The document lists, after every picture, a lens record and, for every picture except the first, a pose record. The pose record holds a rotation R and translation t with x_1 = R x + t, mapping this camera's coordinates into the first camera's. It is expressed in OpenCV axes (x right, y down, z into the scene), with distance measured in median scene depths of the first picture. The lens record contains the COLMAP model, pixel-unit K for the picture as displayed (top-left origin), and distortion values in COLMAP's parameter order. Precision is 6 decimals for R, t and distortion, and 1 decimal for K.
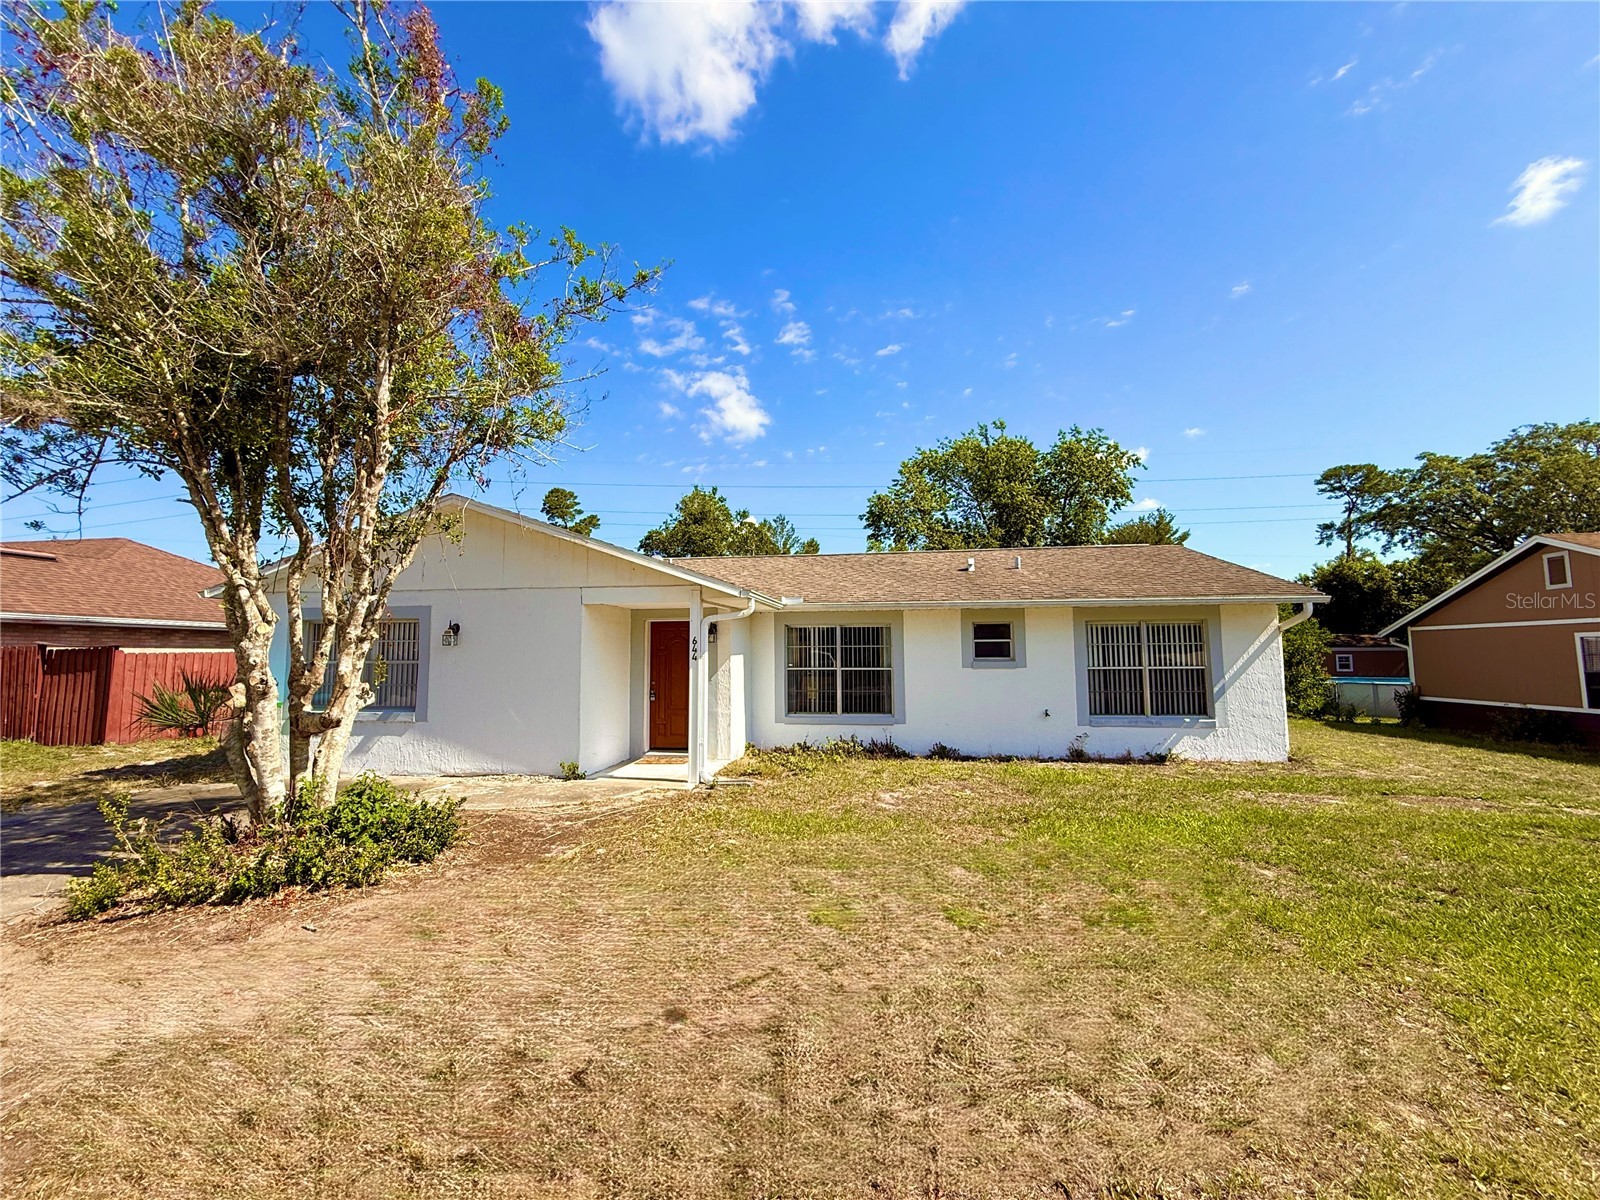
lens RADIAL K [[640.4, 0, 797.3], [0, 640.4, 604.2], [0, 0, 1]] dist [0.000263, -0.000205]
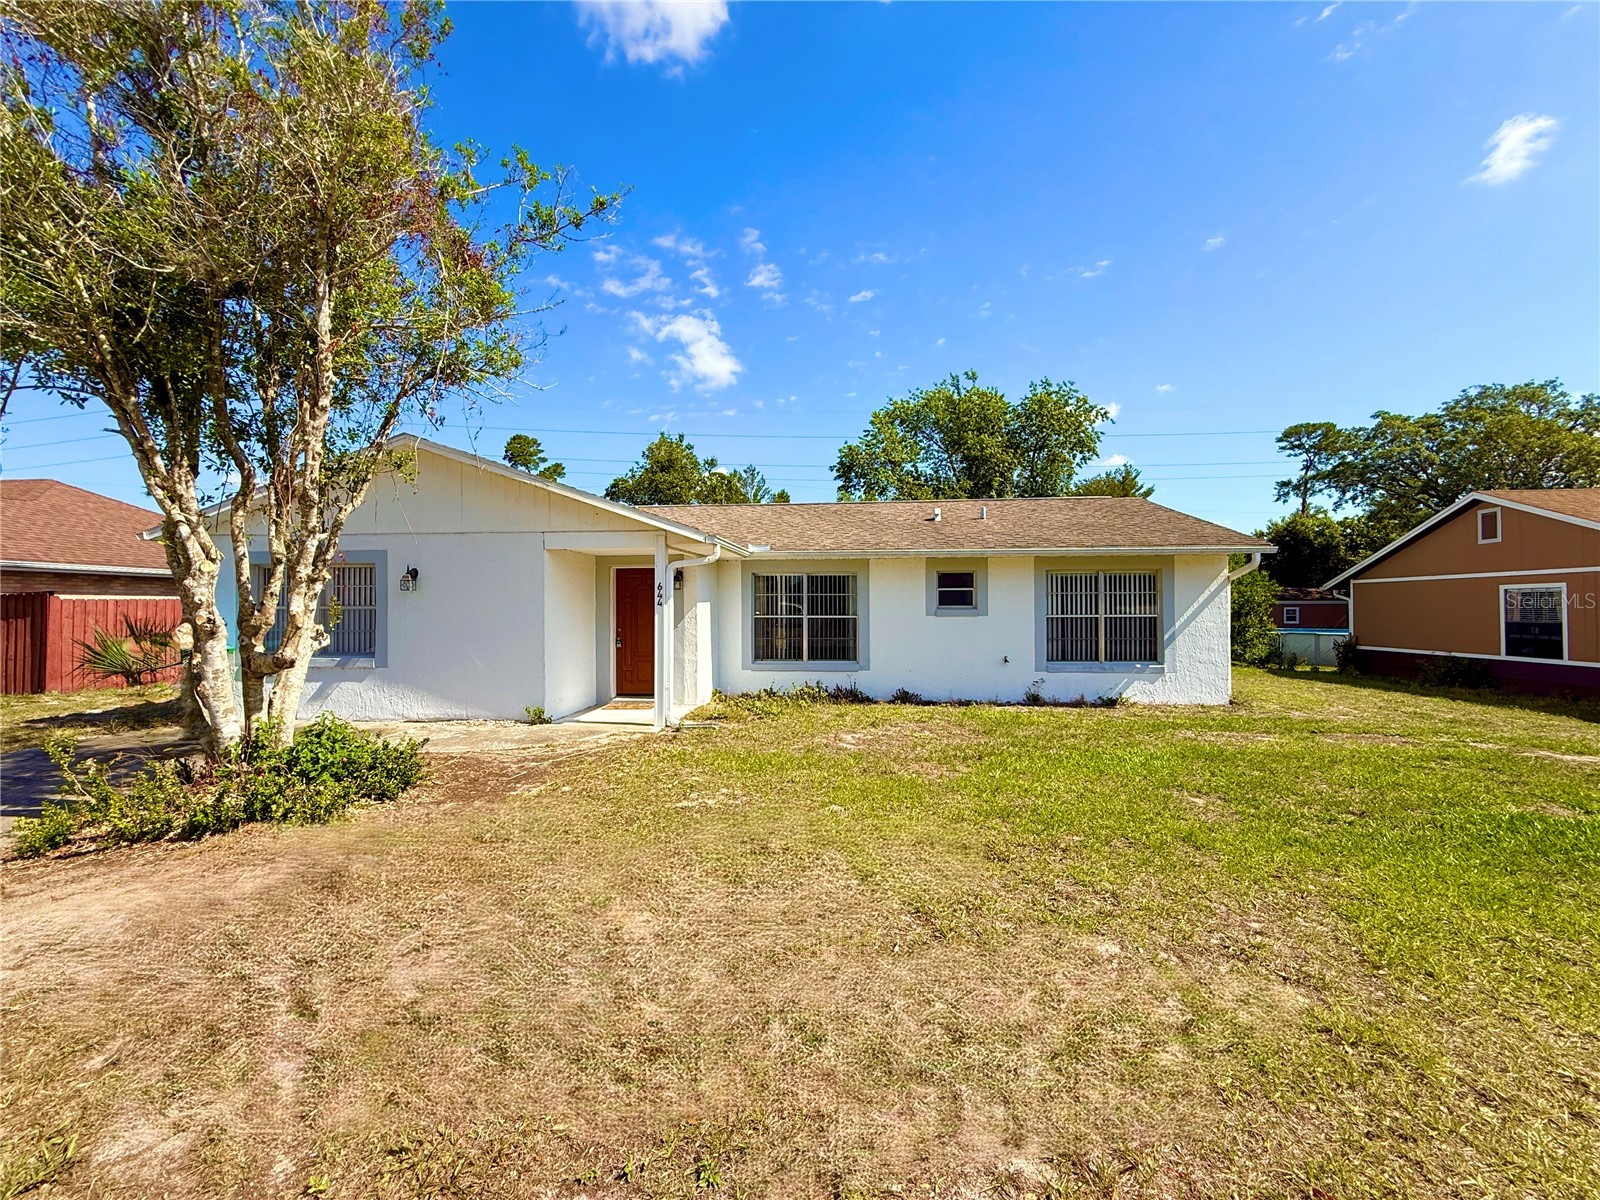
lens RADIAL K [[640.4, 0, 797.3], [0, 640.4, 604.2], [0, 0, 1]] dist [0.000263, -0.000205]
pose [[0.998949, 0.003784, 0.045678, 0.006560], [-0.007115, 0.997309, 0.072966, 0.008108], [-0.045279, -0.073214, 0.996288, -0.004798]]
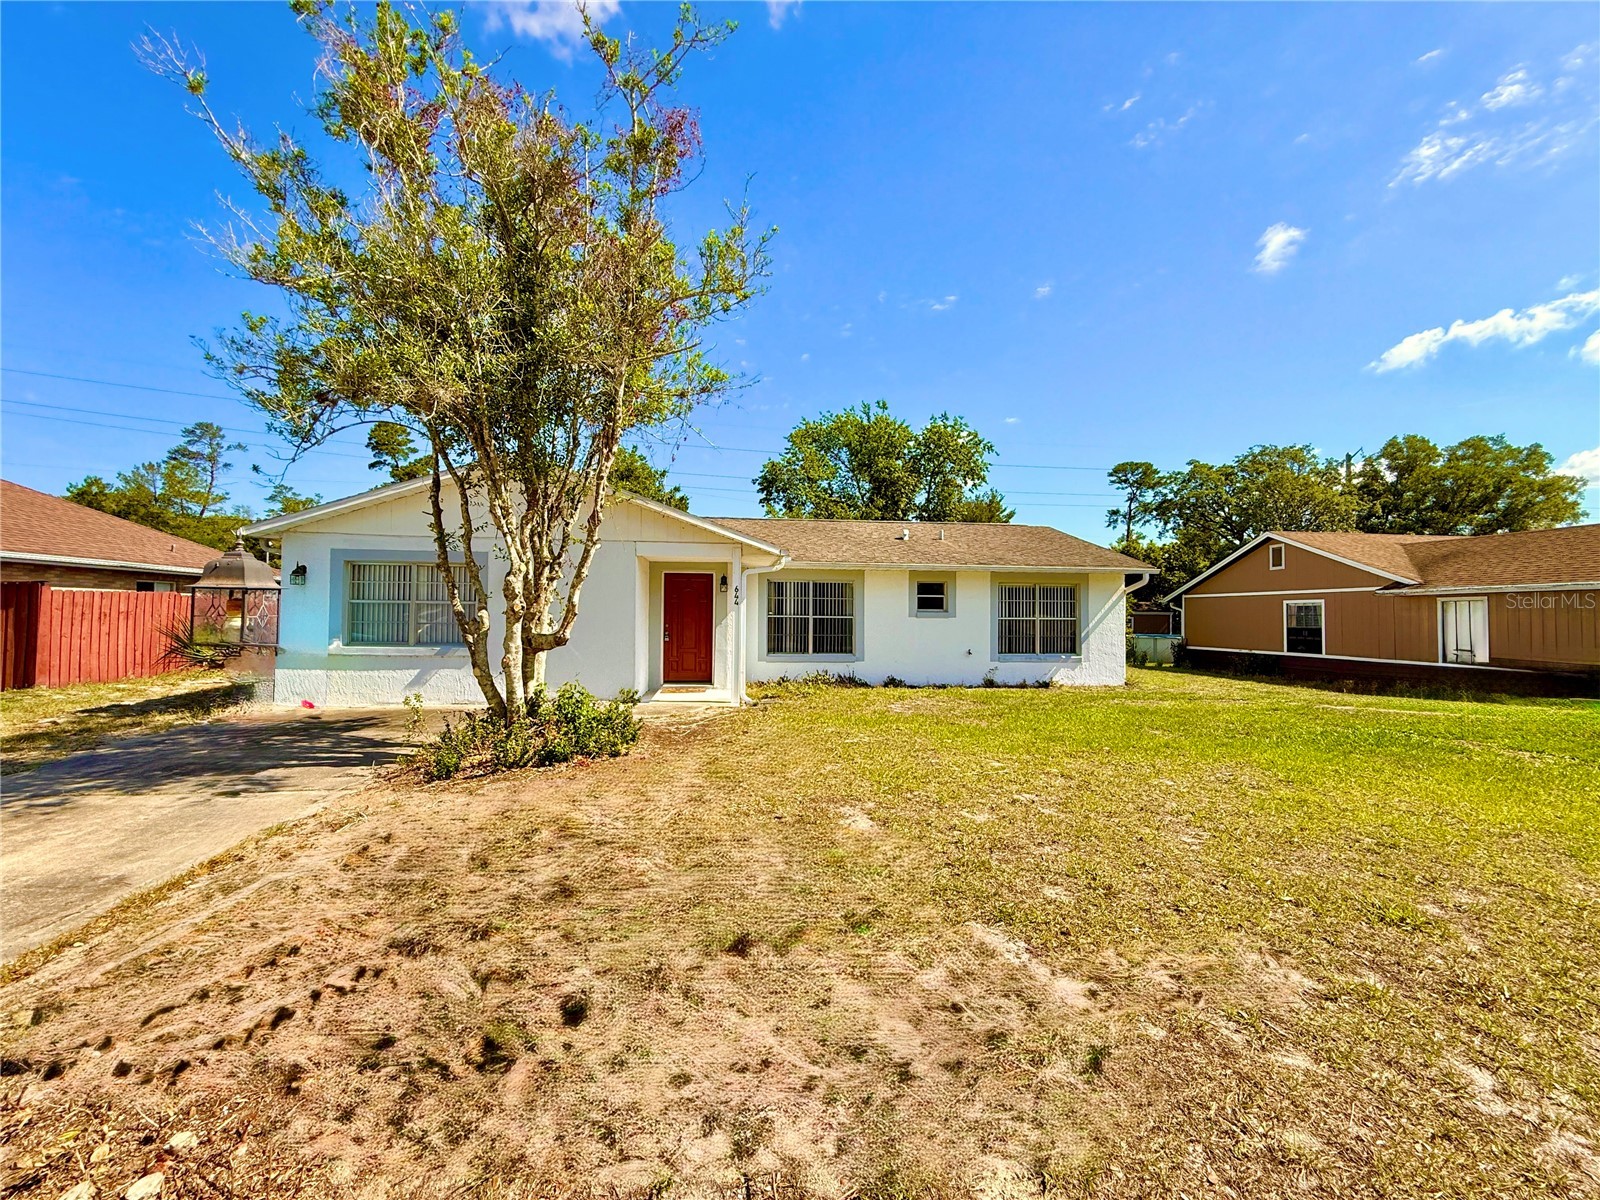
lens RADIAL K [[645.4, 0, 794.3], [0, 645.4, 608.0], [0, 0, 1]] dist [0.000407, 0.000028]
pose [[0.968067, 0.017764, 0.250061, -0.277225], [-0.034632, 0.997399, 0.063217, 0.008745], [-0.248287, -0.069859, 0.966164, -0.171600]]
